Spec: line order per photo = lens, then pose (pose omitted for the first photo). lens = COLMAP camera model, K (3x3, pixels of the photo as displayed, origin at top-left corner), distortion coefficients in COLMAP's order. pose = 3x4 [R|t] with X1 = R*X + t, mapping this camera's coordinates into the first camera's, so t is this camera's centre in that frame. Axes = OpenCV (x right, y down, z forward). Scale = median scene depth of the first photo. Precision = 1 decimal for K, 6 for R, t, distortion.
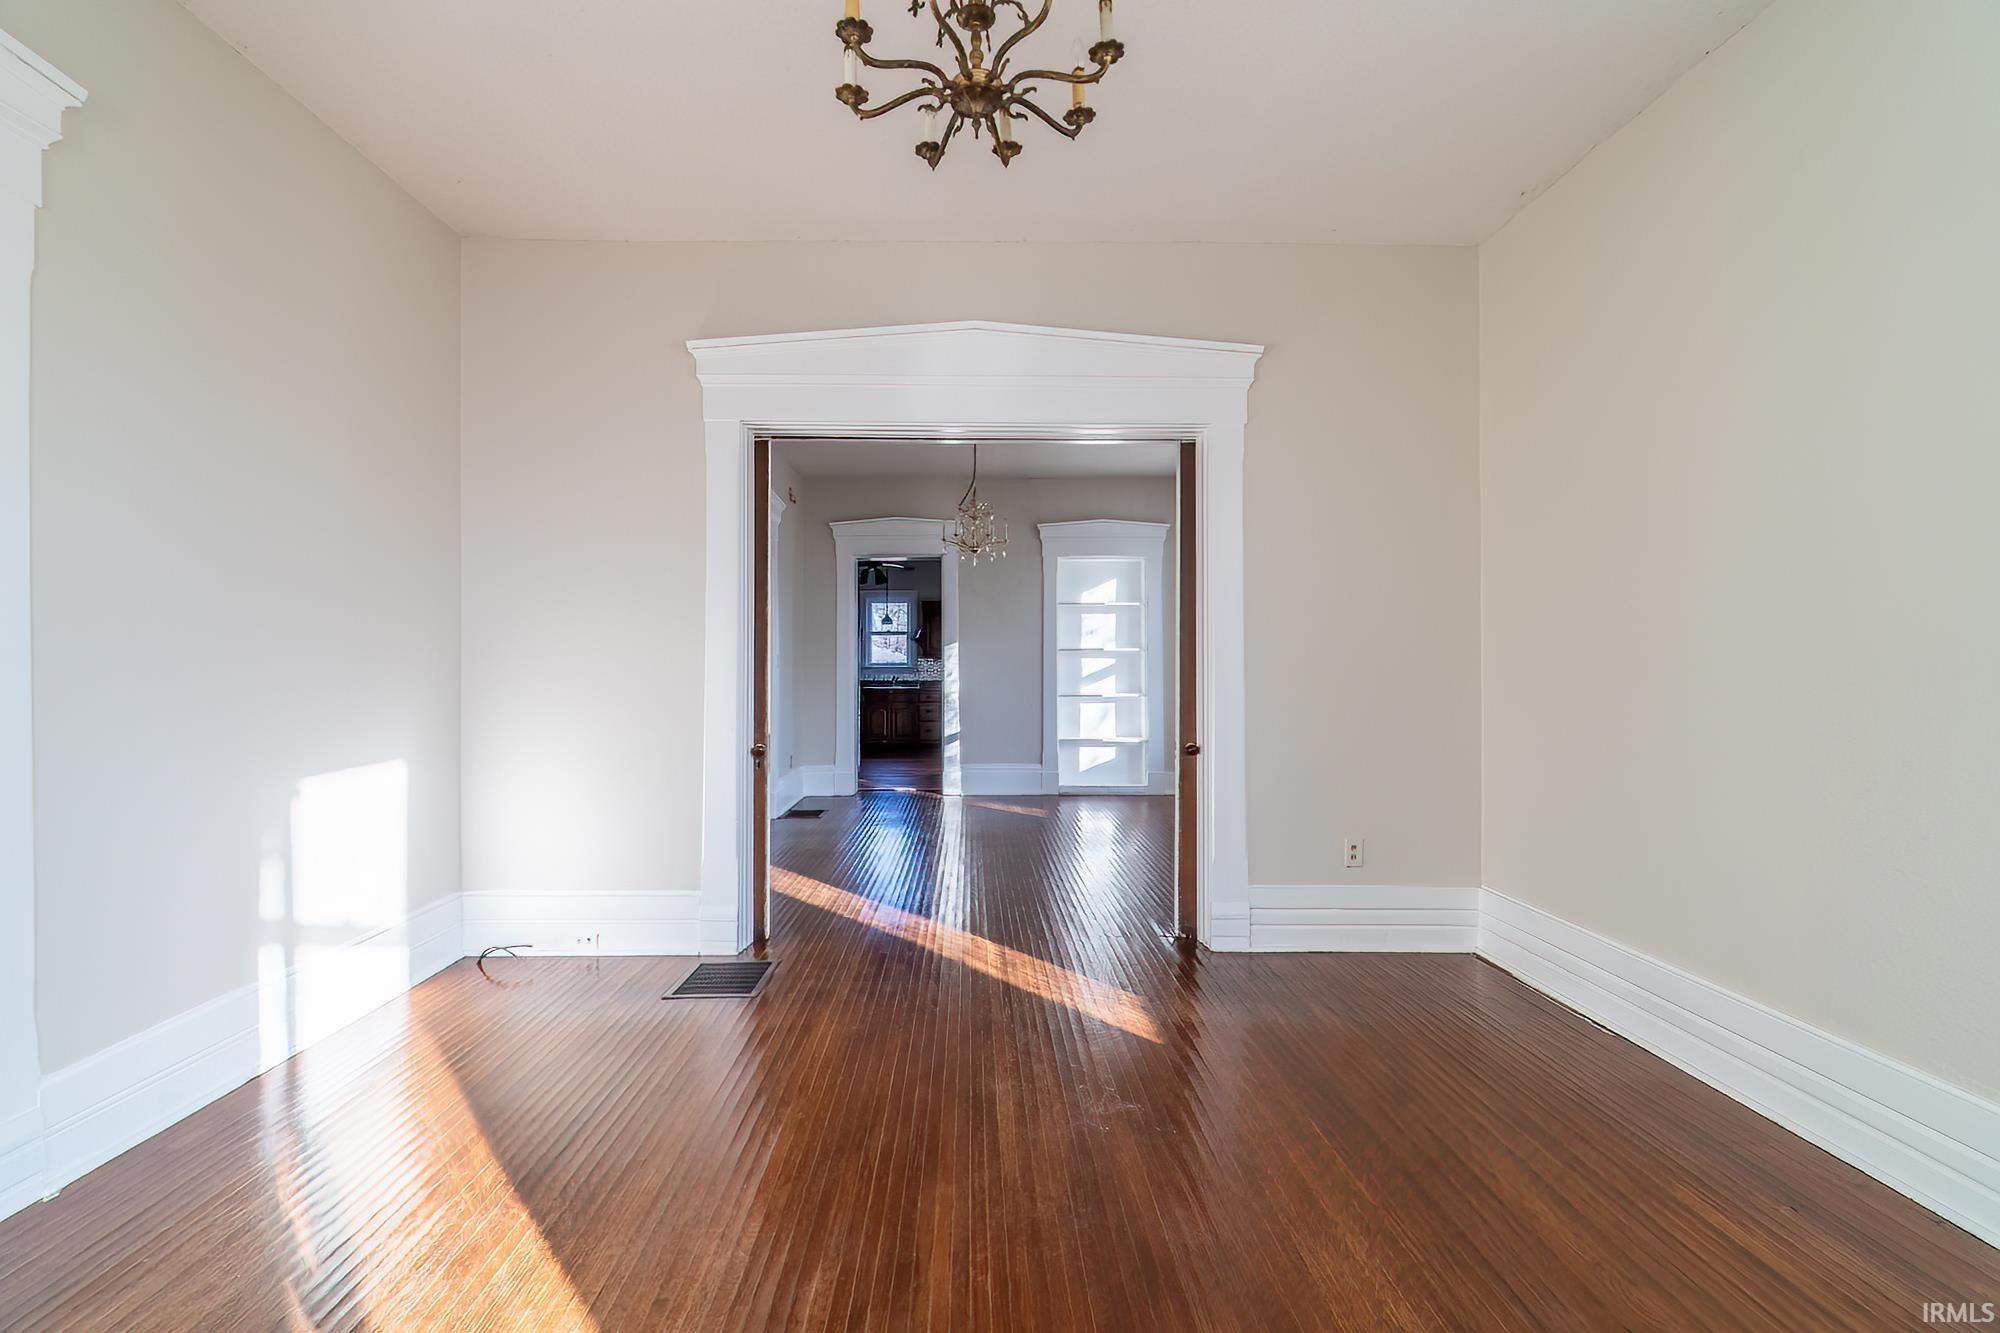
lens RADIAL K [[875.9, 0, 987.8], [0, 875.9, 664.5], [0, 0, 1]] dist [-0.004213, -0.000169]
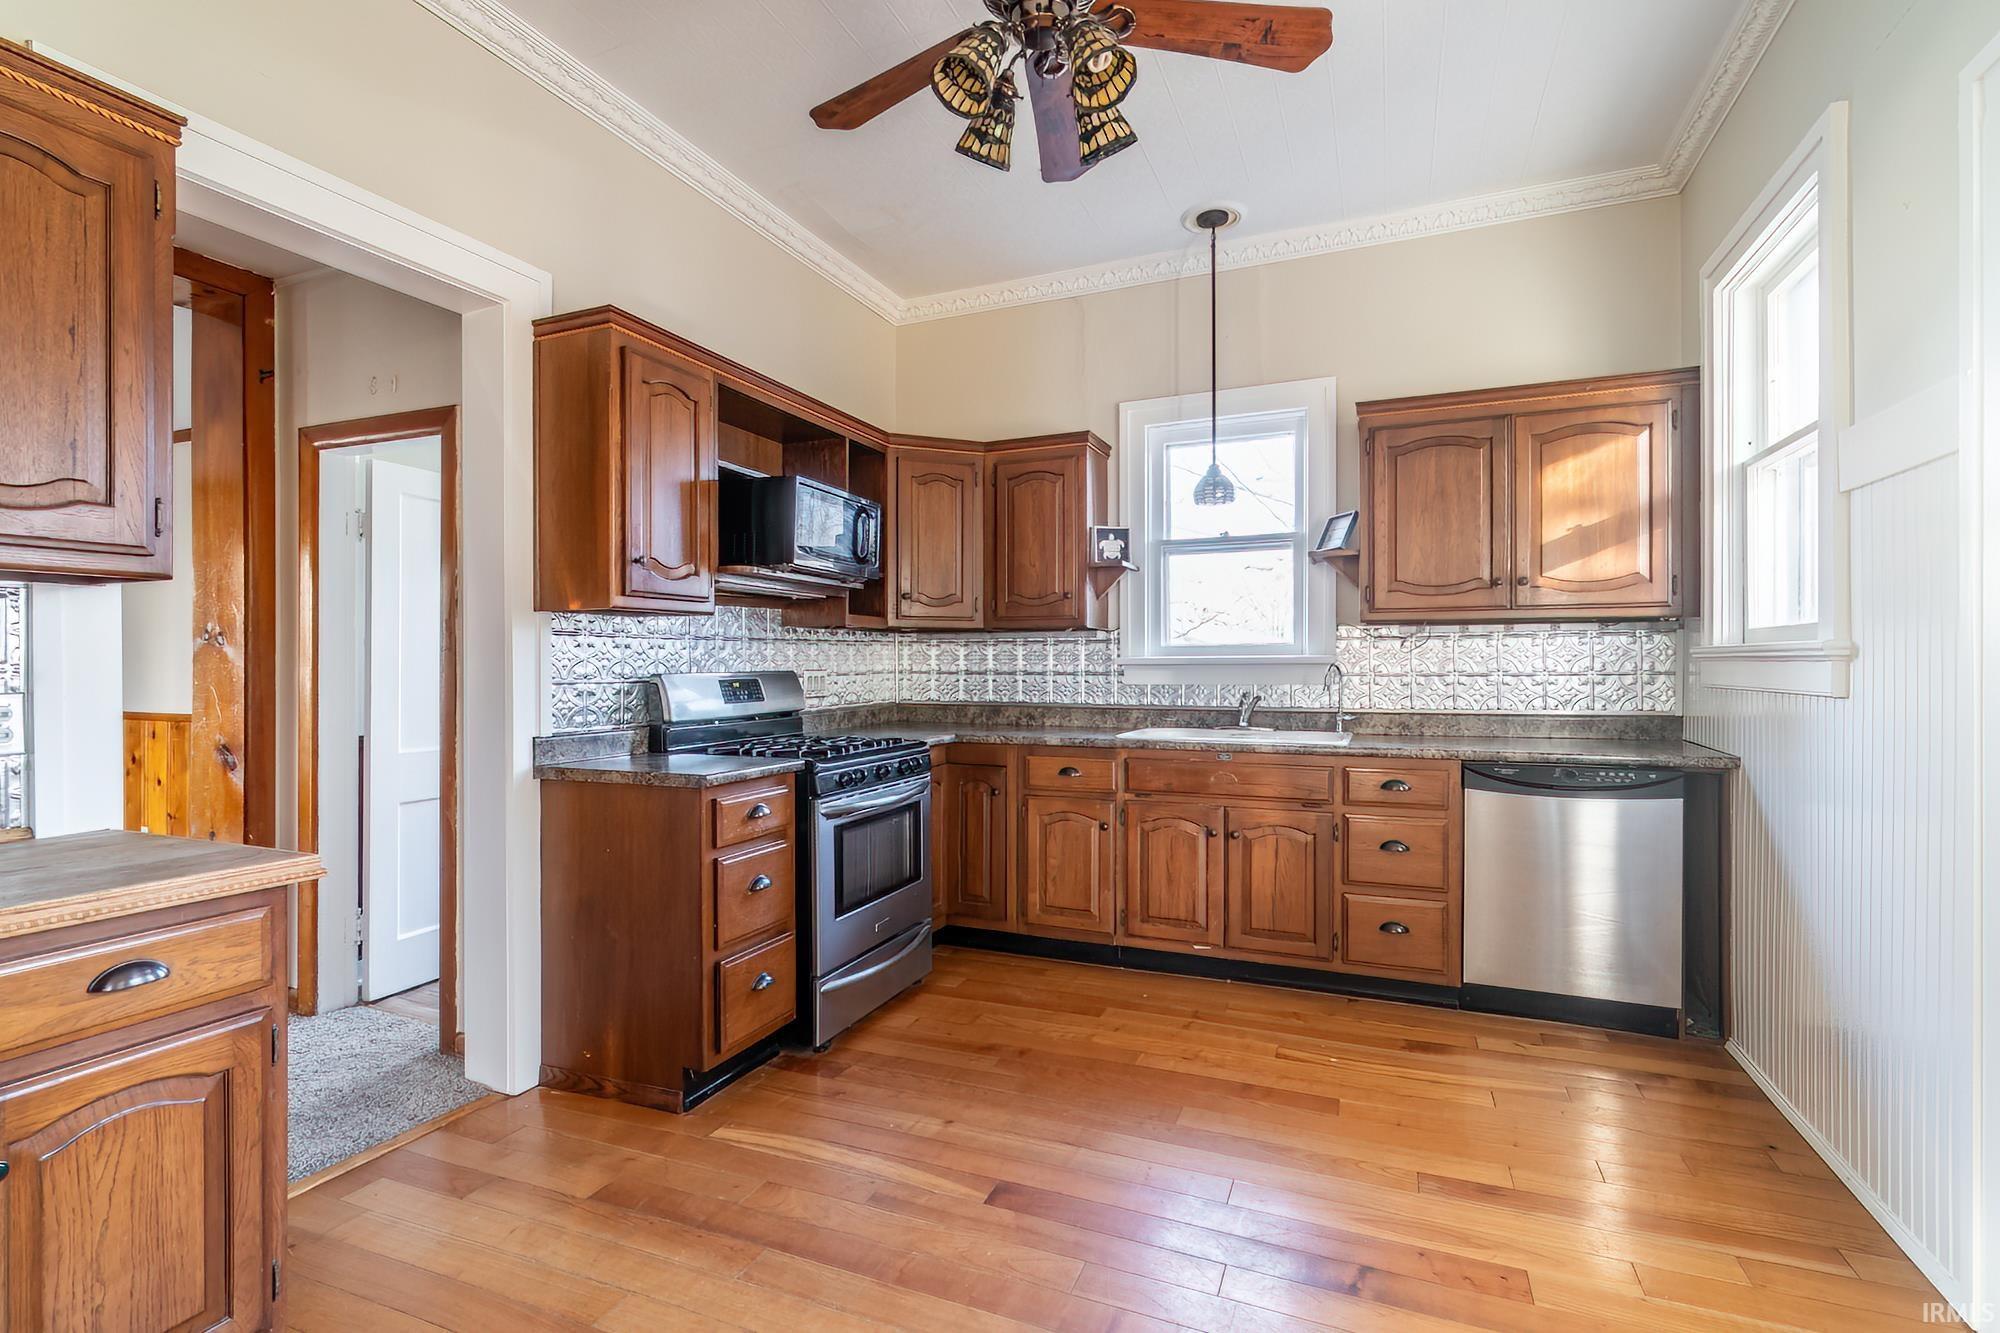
lens RADIAL K [[908.0, 0, 978.6], [0, 908.0, 663.6], [0, 0, 1]] dist [-0.004224, -0.000313]
pose [[0.903319, -0.003876, -0.428951, -0.098685], [0.005485, 0.999982, 0.002516, 0.004321], [0.428933, -0.004626, 0.903324, 1.149094]]
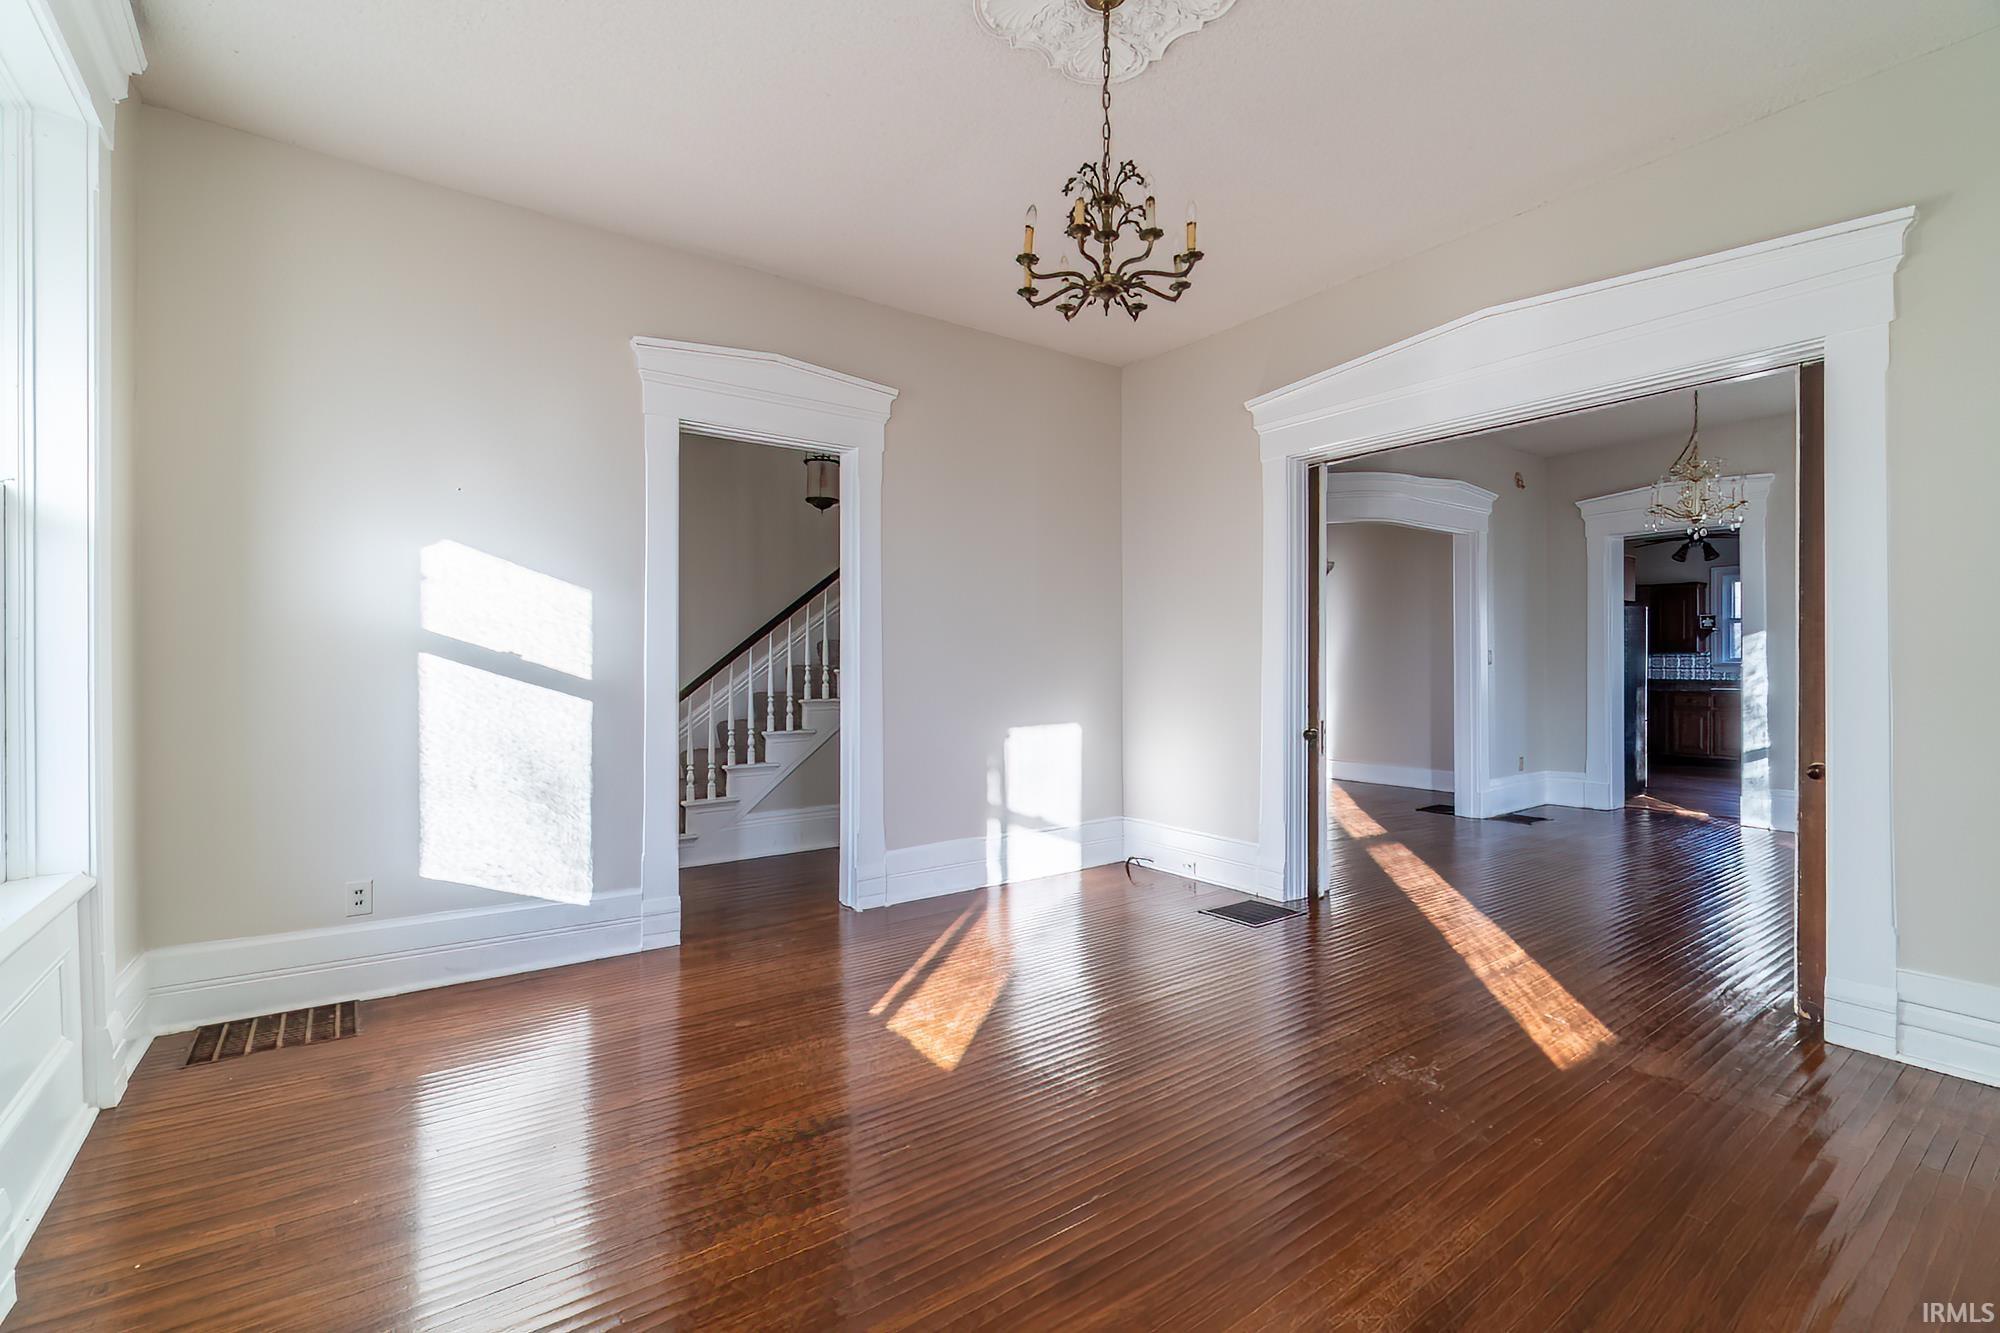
lens RADIAL K [[862.3, 0, 973.9], [0, 862.3, 664.4], [0, 0, 1]] dist [0.000763, 0.000377]
pose [[0.564791, 0.000028, -0.825234, 0.200046], [0.002772, 0.999994, 0.001932, 0.000816], [0.825230, -0.003378, 0.564787, -0.008413]]
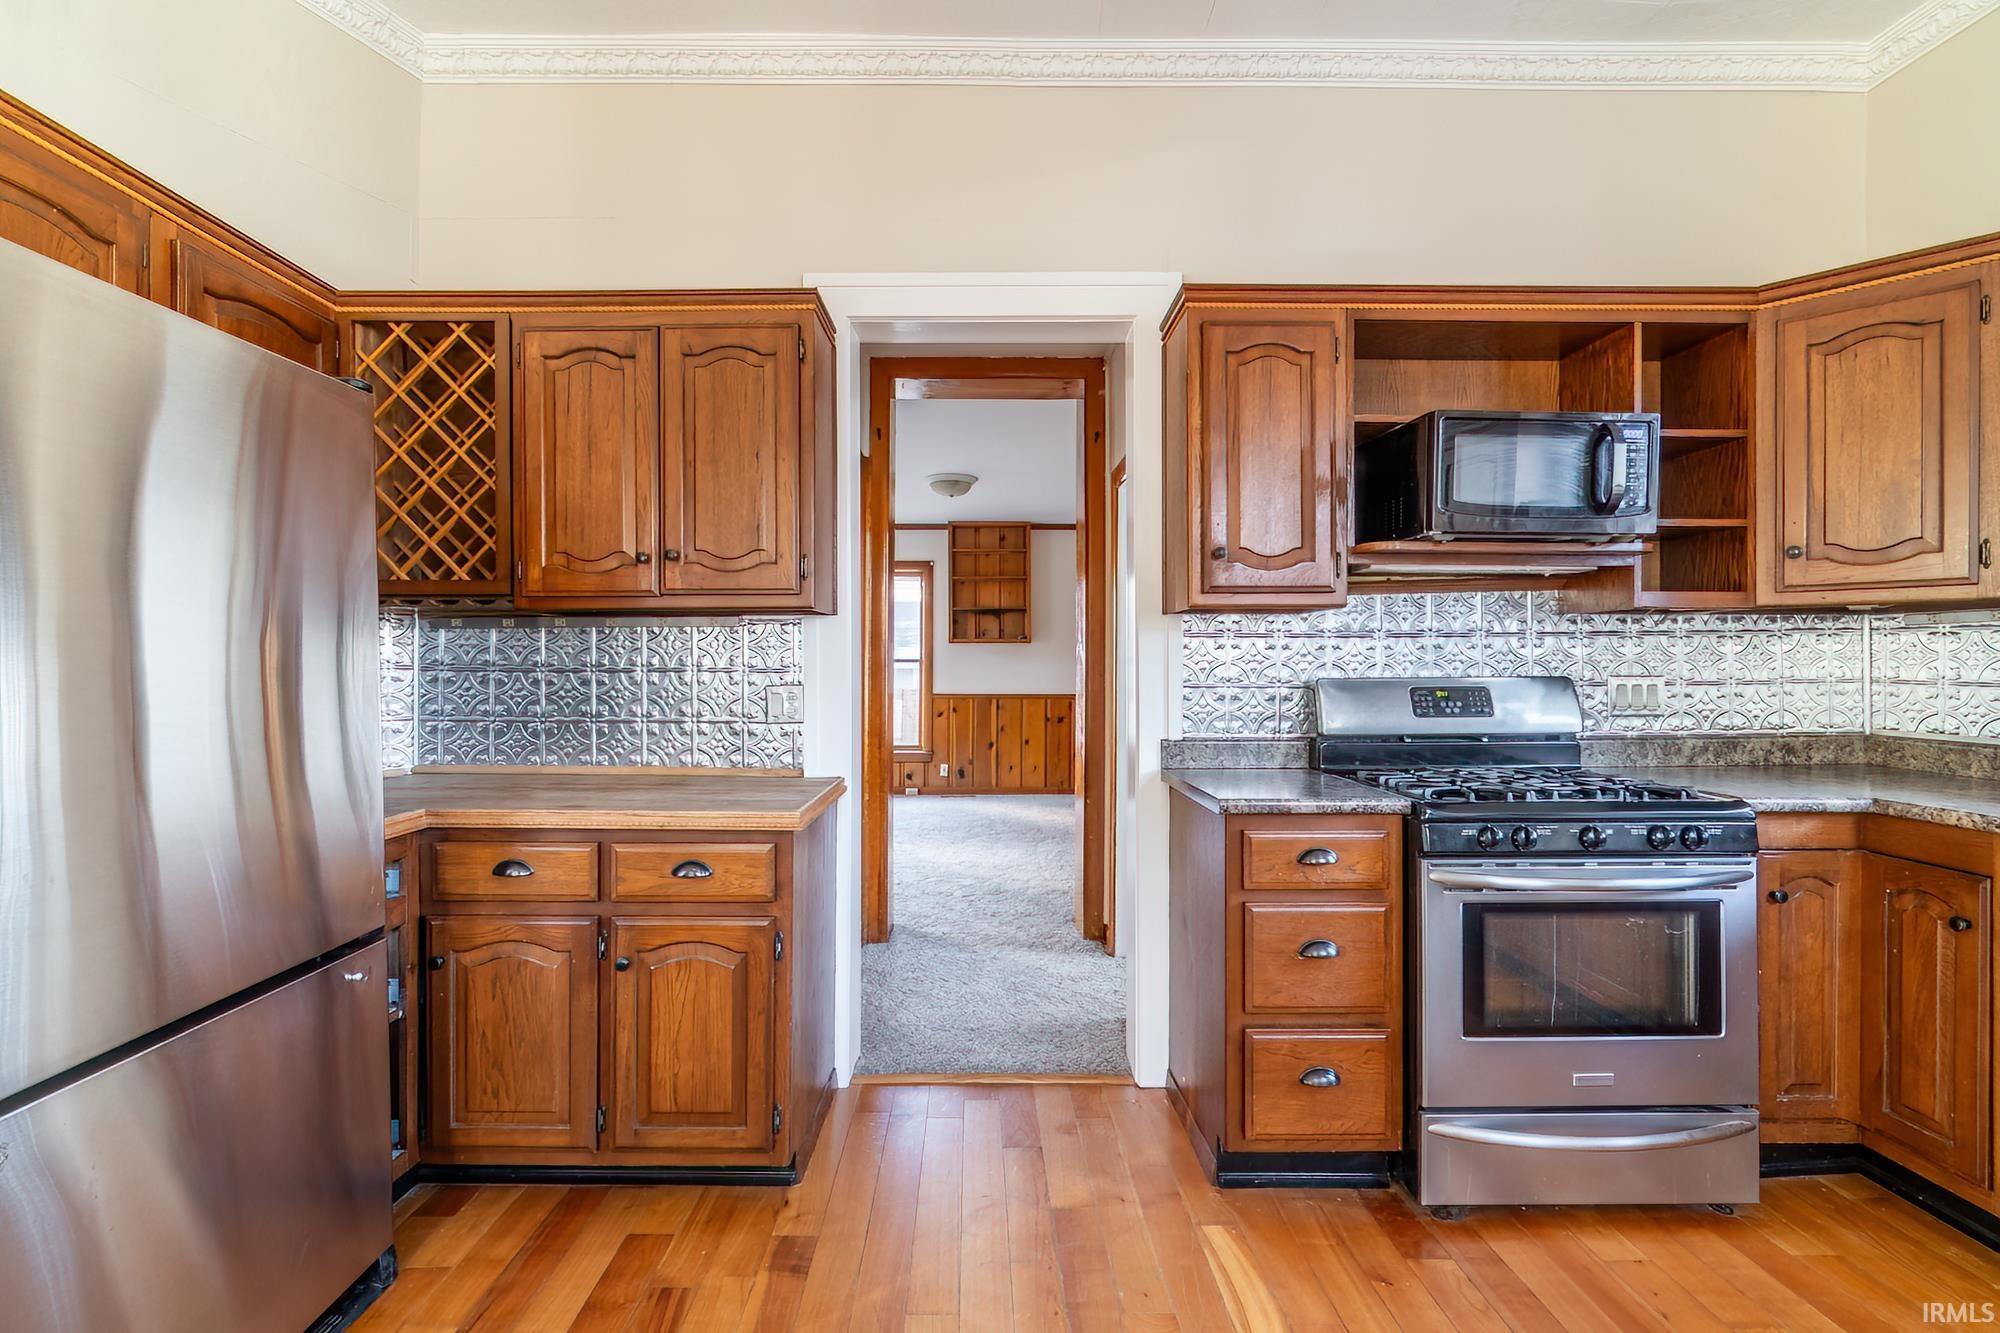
lens RADIAL K [[875.9, 0, 987.8], [0, 875.9, 664.5], [0, 0, 1]] dist [-0.004213, -0.000169]
pose [[-0.016682, -0.002195, -0.999858, -0.066435], [0.004568, 0.999987, -0.002272, 0.004012], [0.999850, -0.004605, -0.016671, 1.307102]]
